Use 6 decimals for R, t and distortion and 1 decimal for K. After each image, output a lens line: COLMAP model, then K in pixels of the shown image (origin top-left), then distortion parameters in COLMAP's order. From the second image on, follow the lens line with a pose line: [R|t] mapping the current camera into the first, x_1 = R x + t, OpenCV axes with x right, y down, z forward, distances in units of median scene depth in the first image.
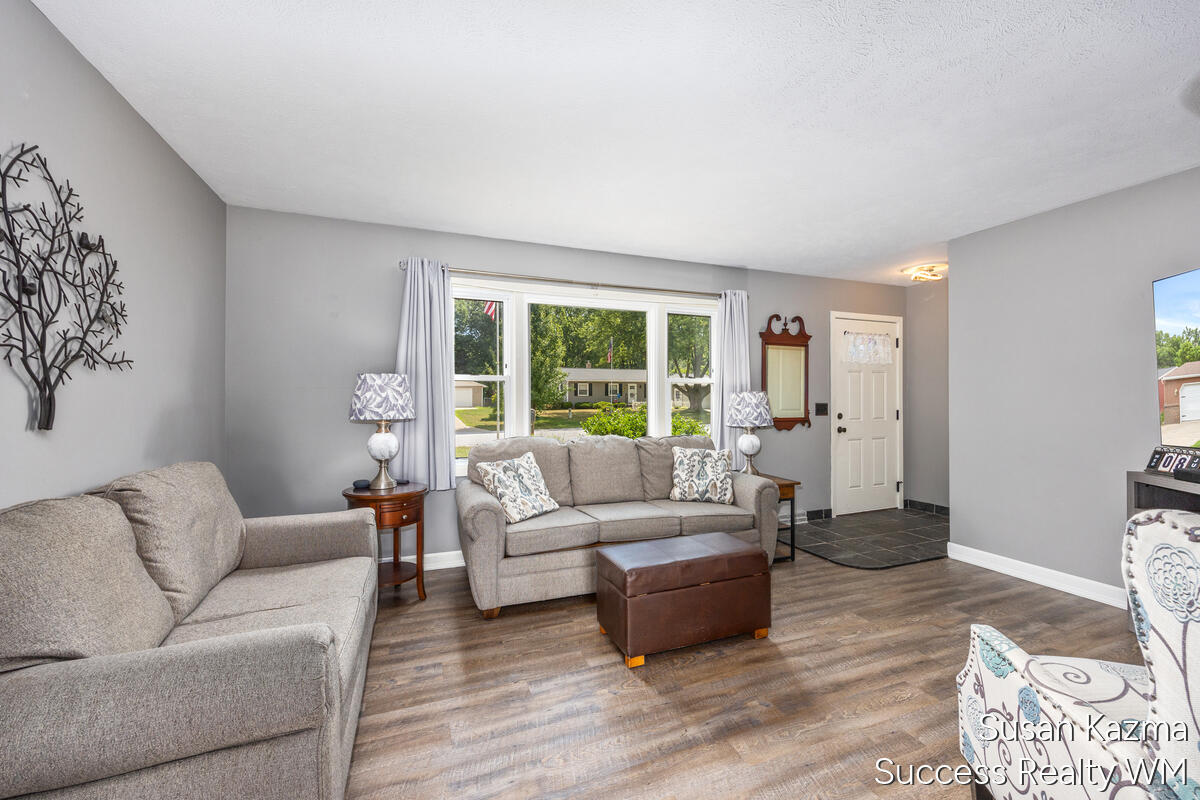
lens RADIAL K [[485.2, 0, 603.6], [0, 485.2, 396.4], [0, 0, 1]] dist [-0.000588, 0.000036]
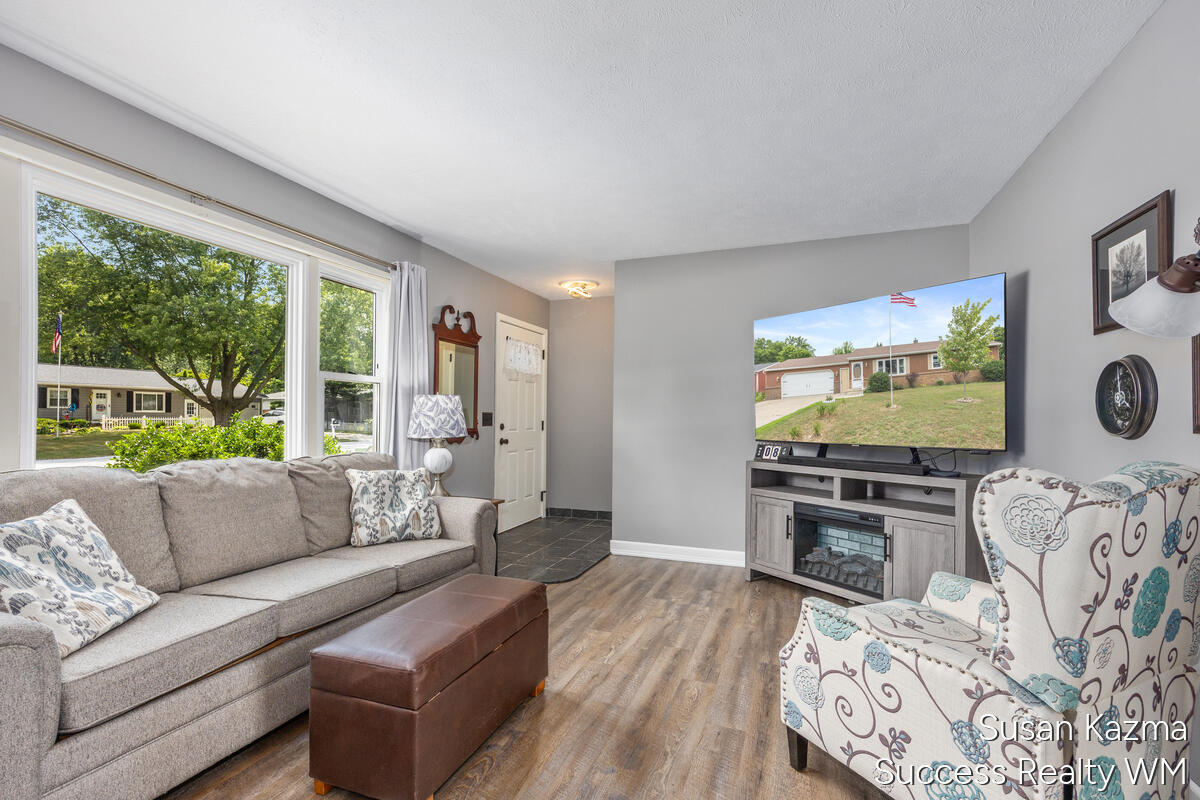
lens RADIAL K [[525.4, 0, 604.5], [0, 525.4, 420.0], [0, 0, 1]] dist [0.014374, -0.000048]
pose [[0.660068, 0.002617, 0.751202, -0.190289], [-0.008994, 0.999950, 0.004419, 0.028625], [-0.751152, -0.009673, 0.660058, 0.248502]]
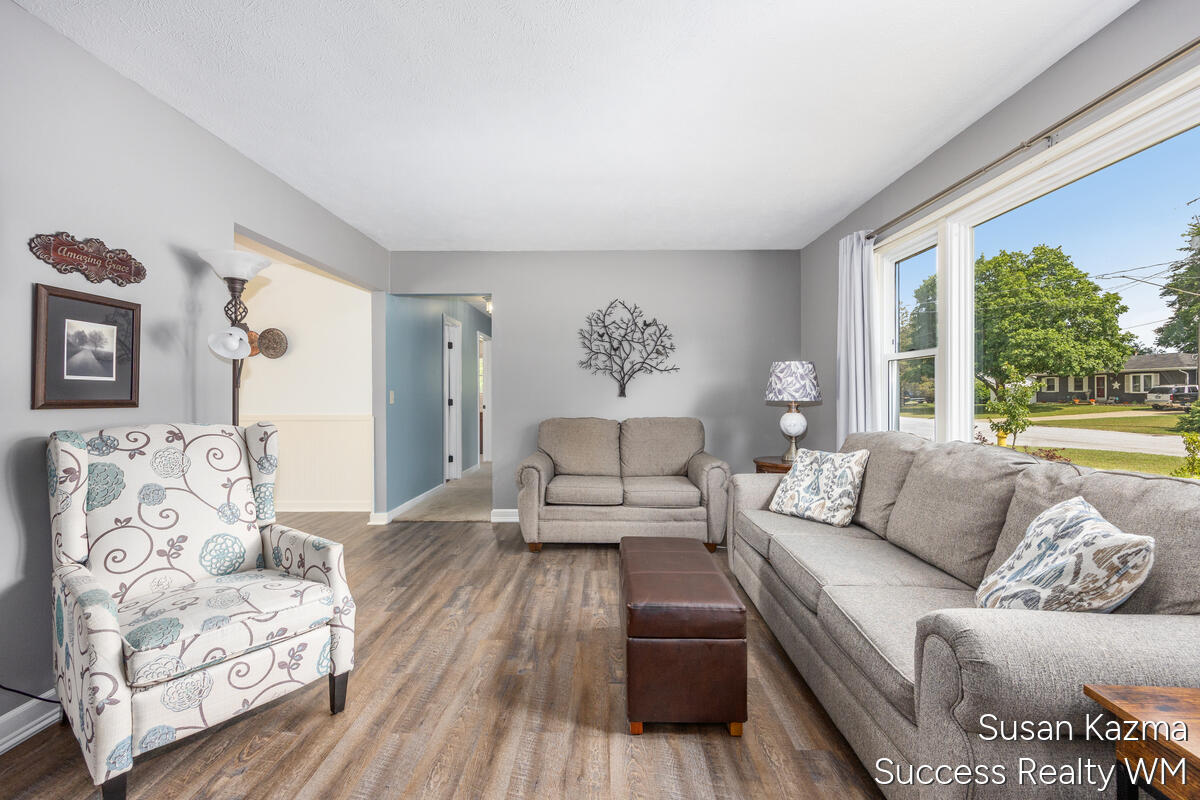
lens RADIAL K [[502.4, 0, 600.0], [0, 502.4, 400.0], [0, 0, 1]] dist [-0.000525, -0.000005]
pose [[-0.390722, 0.010659, -0.920447, 0.710990], [0.006651, 0.999940, 0.008756, 0.026262], [0.920485, -0.002700, -0.390770, 0.893499]]
